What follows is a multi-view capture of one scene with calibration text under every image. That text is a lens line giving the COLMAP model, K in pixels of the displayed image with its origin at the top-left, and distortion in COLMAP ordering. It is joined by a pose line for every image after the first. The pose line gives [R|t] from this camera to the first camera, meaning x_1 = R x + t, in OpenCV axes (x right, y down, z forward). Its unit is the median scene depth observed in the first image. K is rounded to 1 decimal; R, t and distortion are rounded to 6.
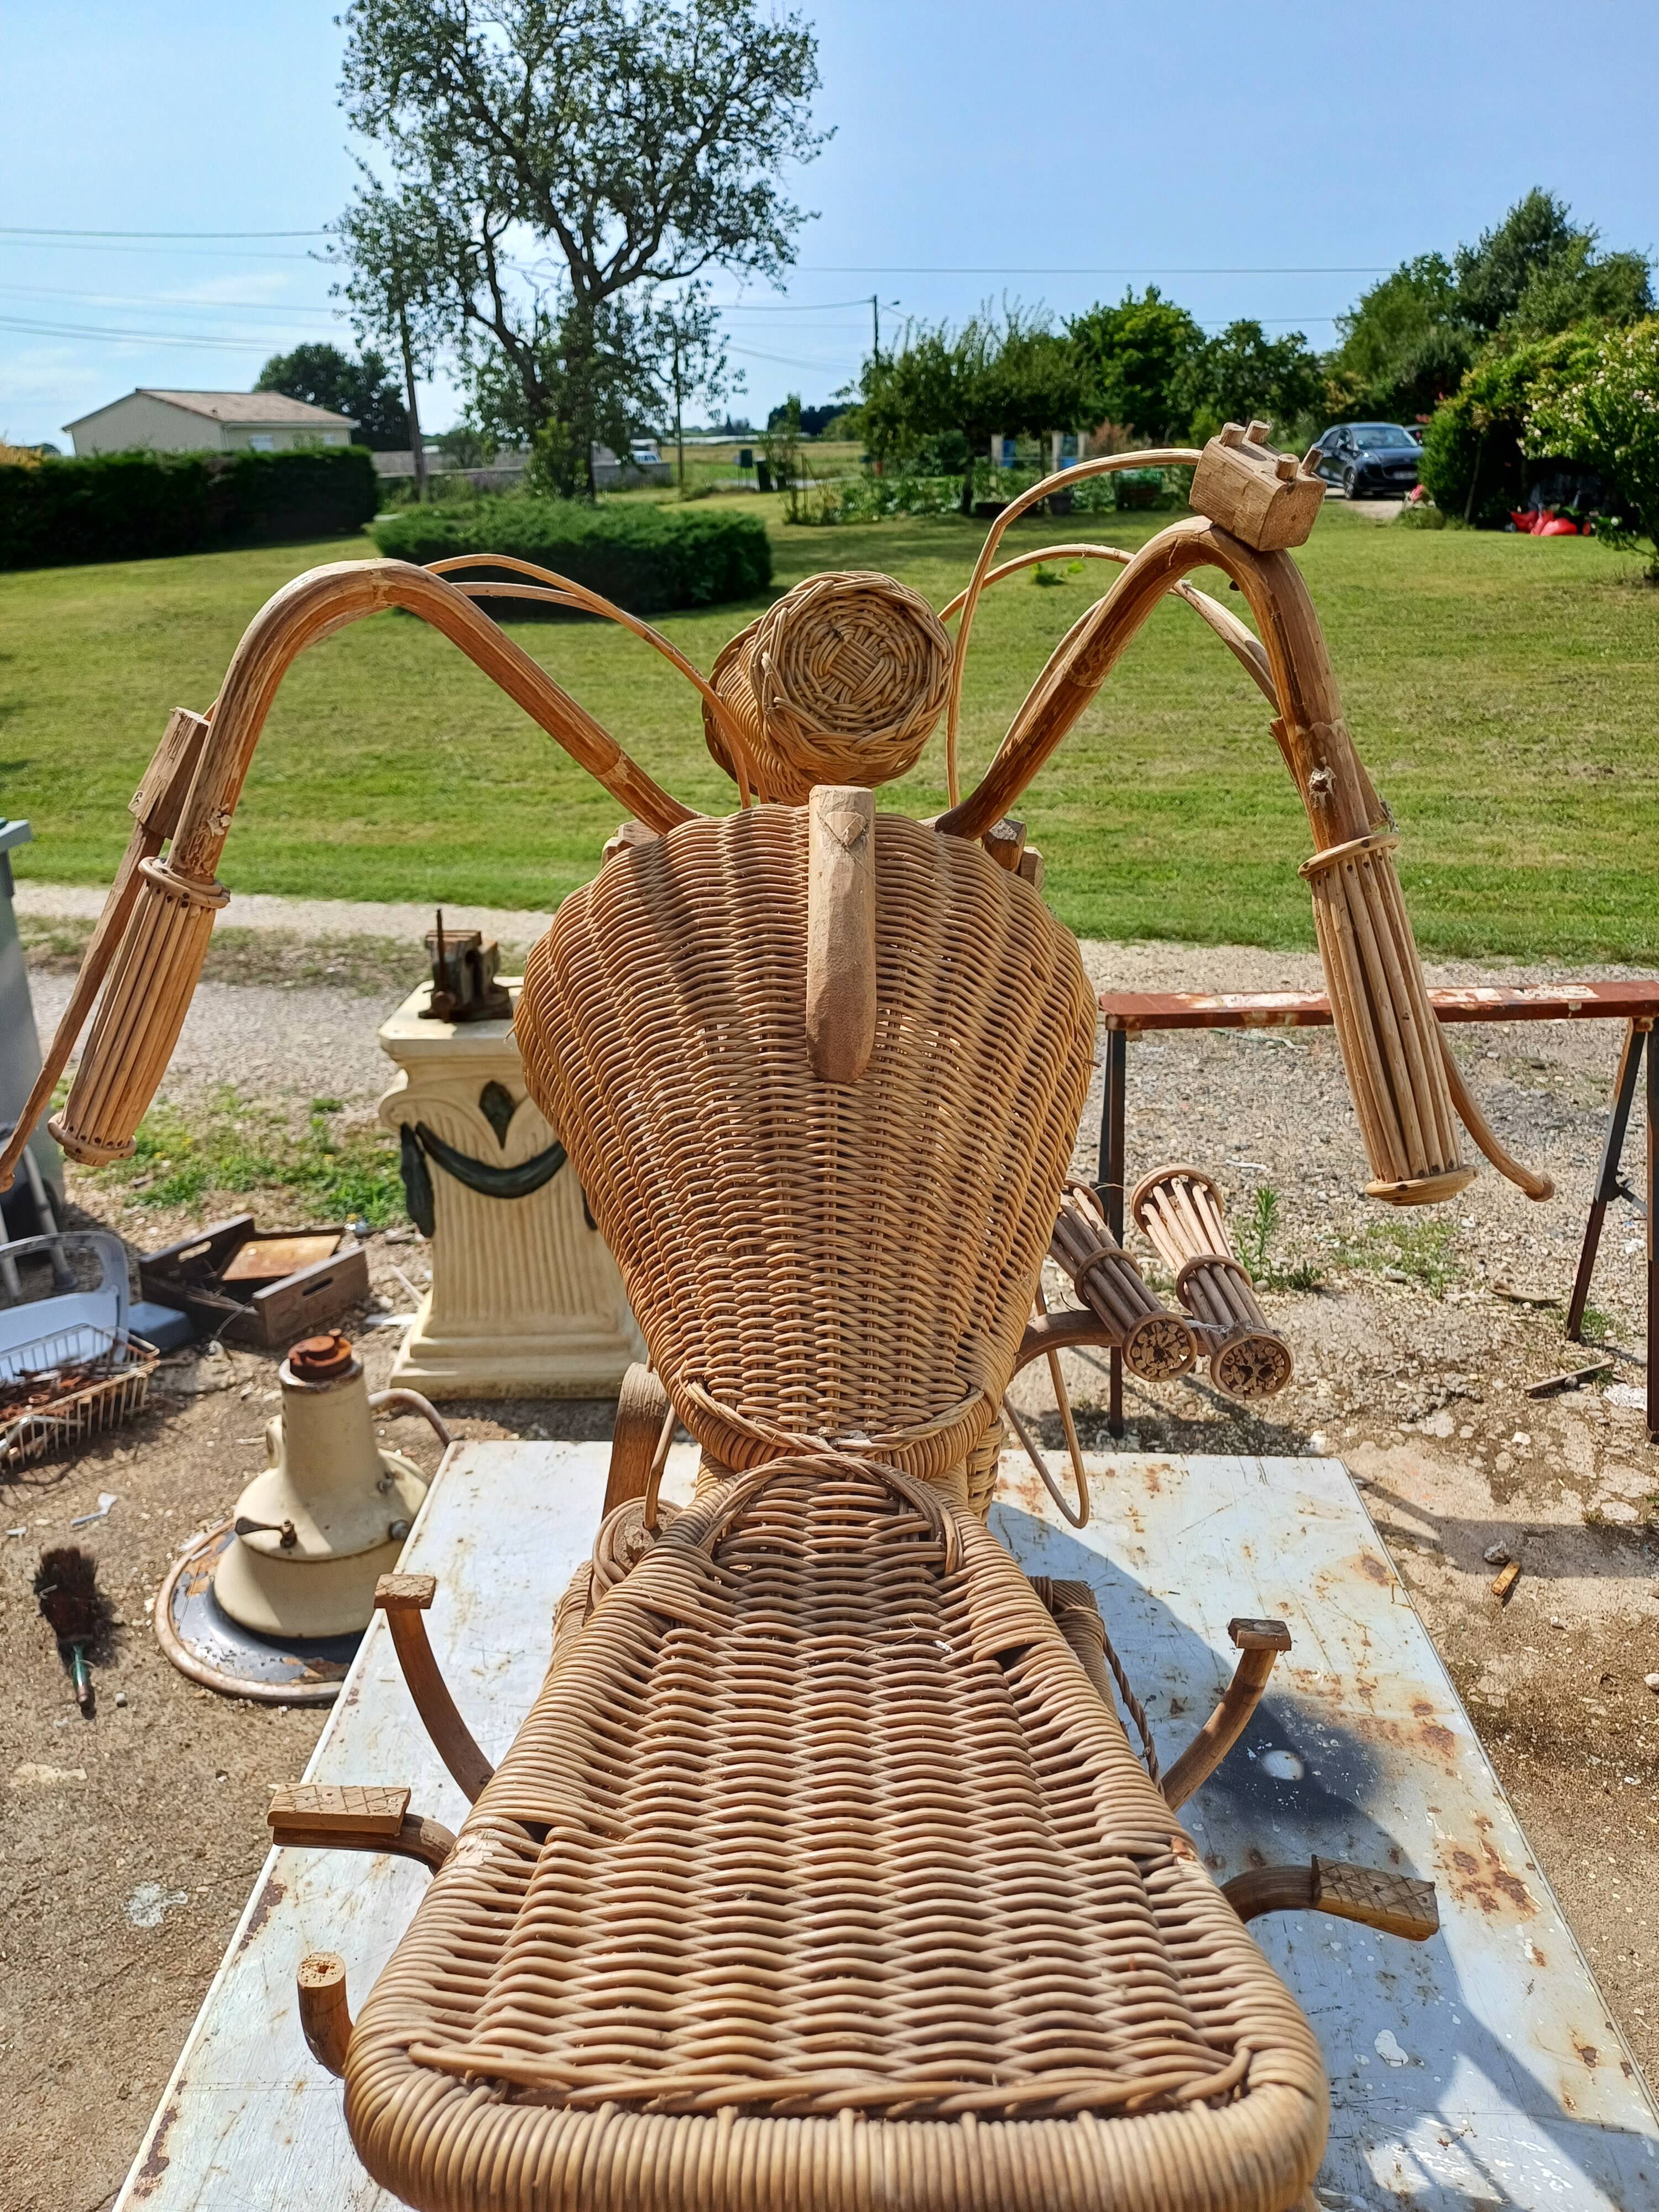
lens RADIAL K [[1657.7, 0, 800.1], [0, 1657.7, 1102.5], [0, 0, 1]] dist [0.052085, -0.055351]
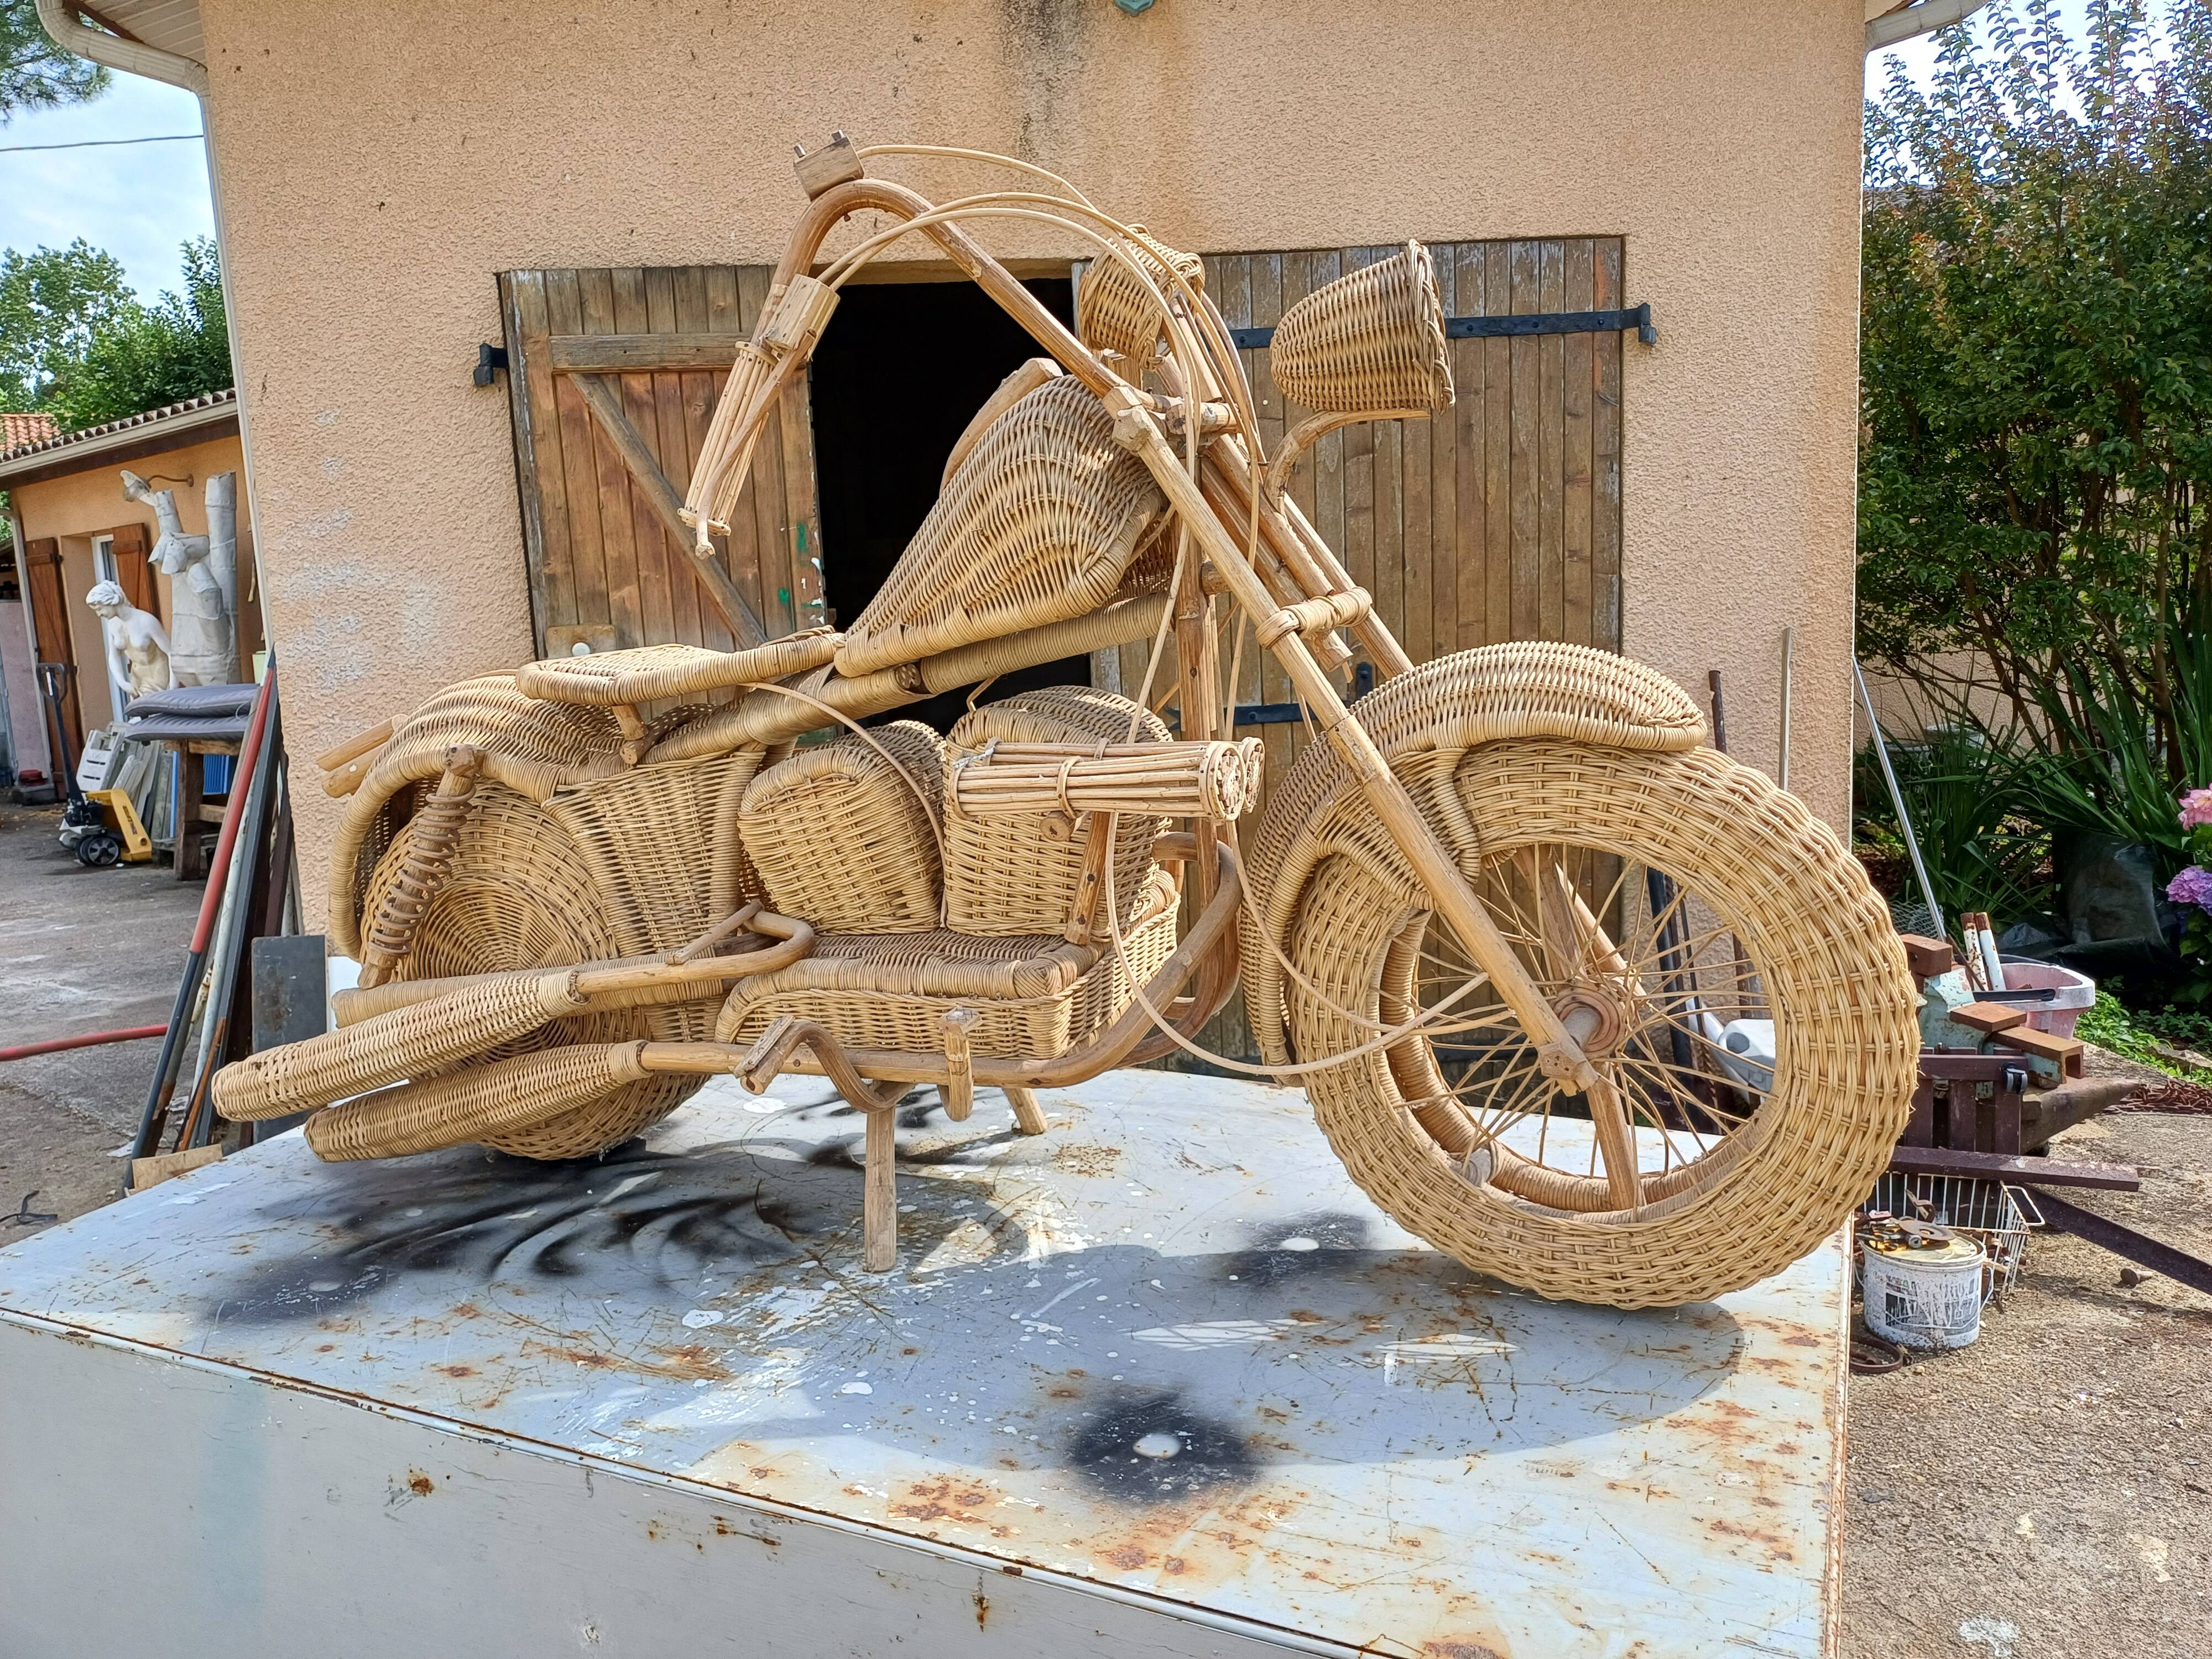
lens RADIAL K [[1644.4, 0, 1072.8], [0, 1644.4, 823.0], [0, 0, 1]] dist [0.066635, -0.065465]
pose [[-0.396516, 0.176238, -0.900953, 0.121688], [-0.279982, 0.911429, 0.301509, -0.020124], [0.874292, 0.371803, -0.312052, 0.127361]]
